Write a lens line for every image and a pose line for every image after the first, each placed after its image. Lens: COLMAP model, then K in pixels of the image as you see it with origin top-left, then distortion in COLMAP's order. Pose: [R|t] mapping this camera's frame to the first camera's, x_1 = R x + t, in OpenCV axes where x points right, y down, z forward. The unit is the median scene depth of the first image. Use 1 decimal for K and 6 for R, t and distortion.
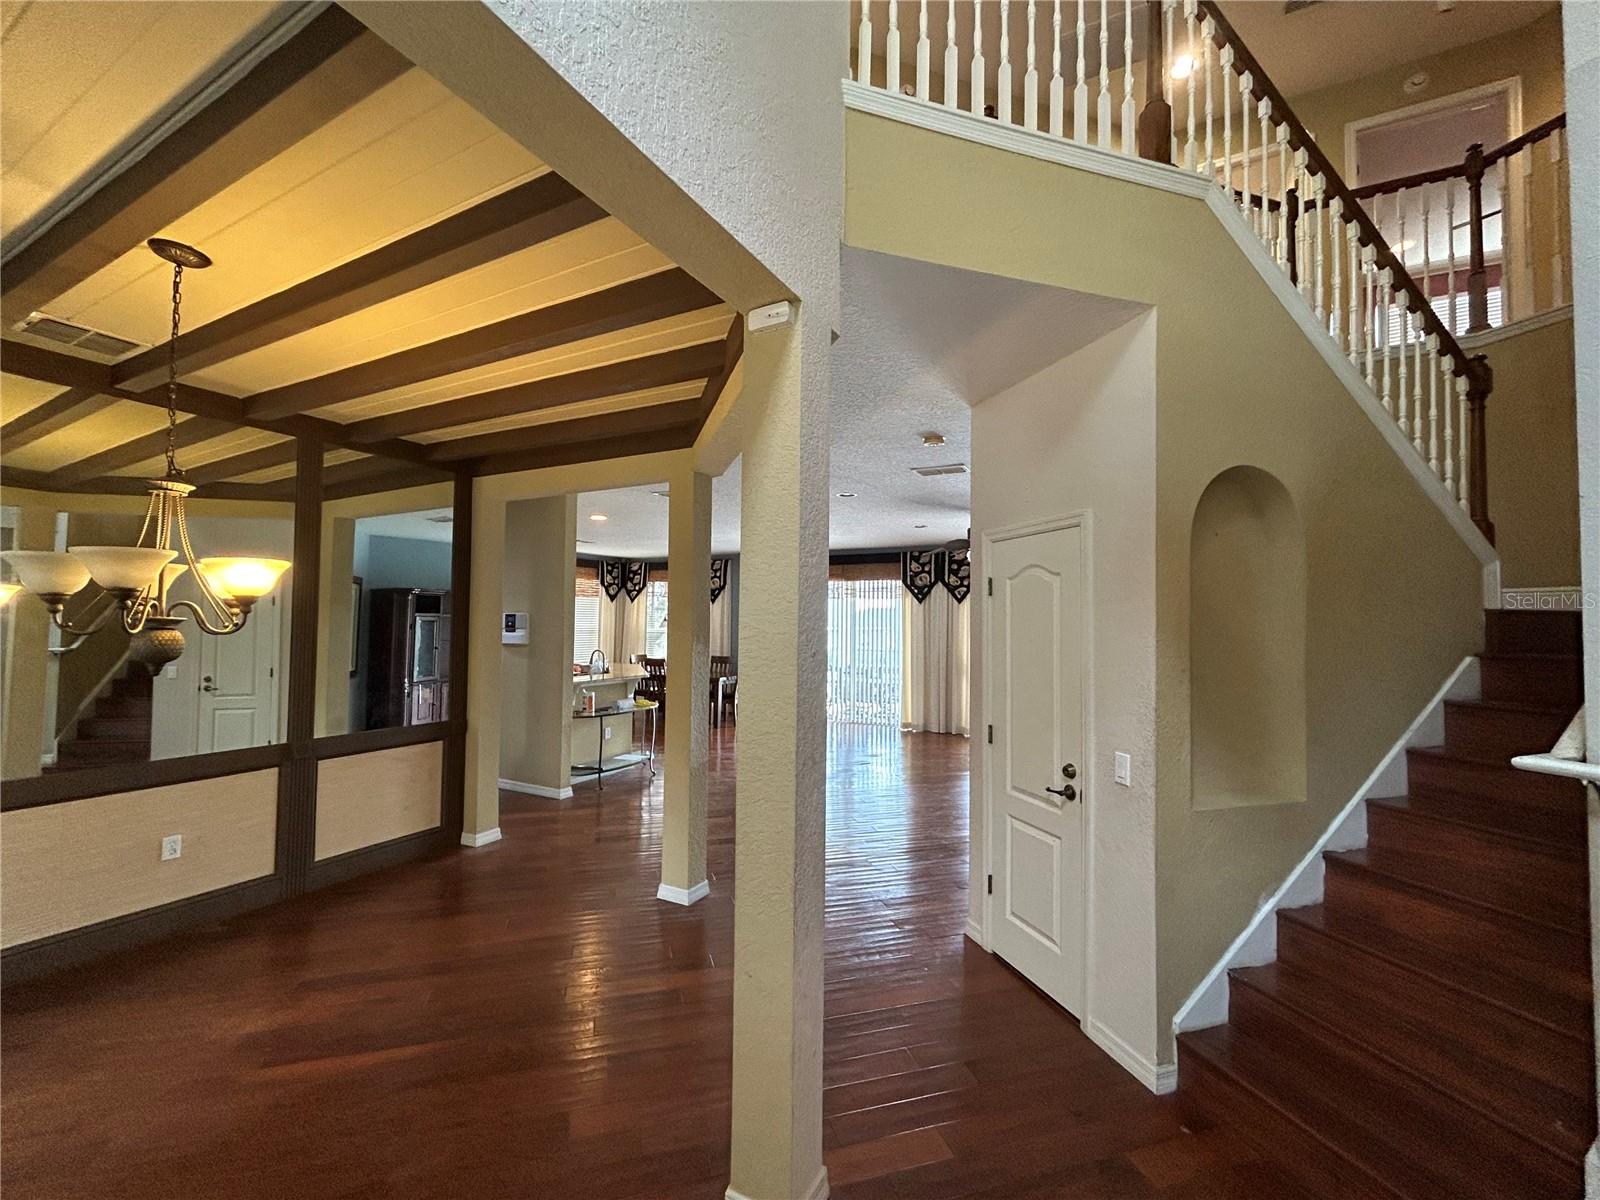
lens RADIAL K [[652.1, 0, 799.9], [0, 652.1, 601.7], [0, 0, 1]] dist [-0.000931, 0.000038]
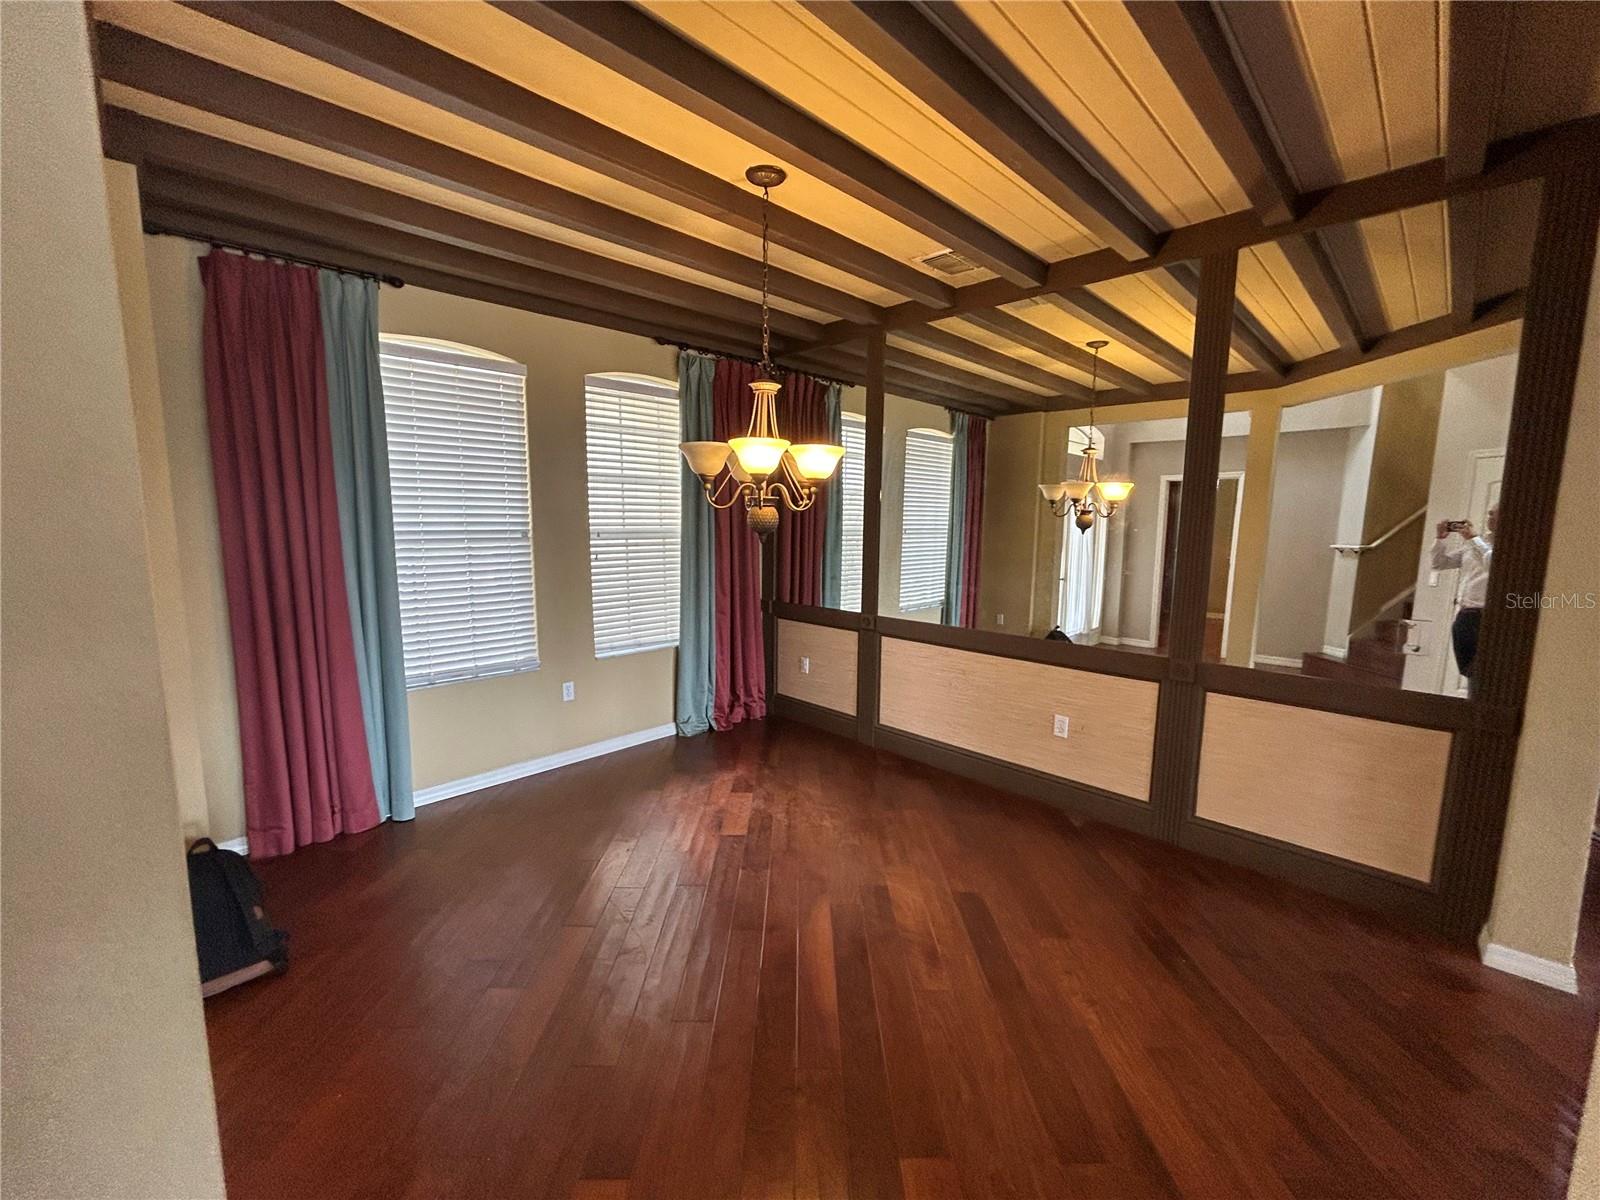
lens RADIAL K [[652.1, 0, 797.4], [0, 652.1, 598.7], [0, 0, 1]] dist [-0.000931, 0.000038]
pose [[-0.287159, 0.110732, -0.951461, 0.110930], [0.018159, 0.993747, 0.110173, 0.042418], [0.957711, 0.014359, -0.287374, 0.754818]]
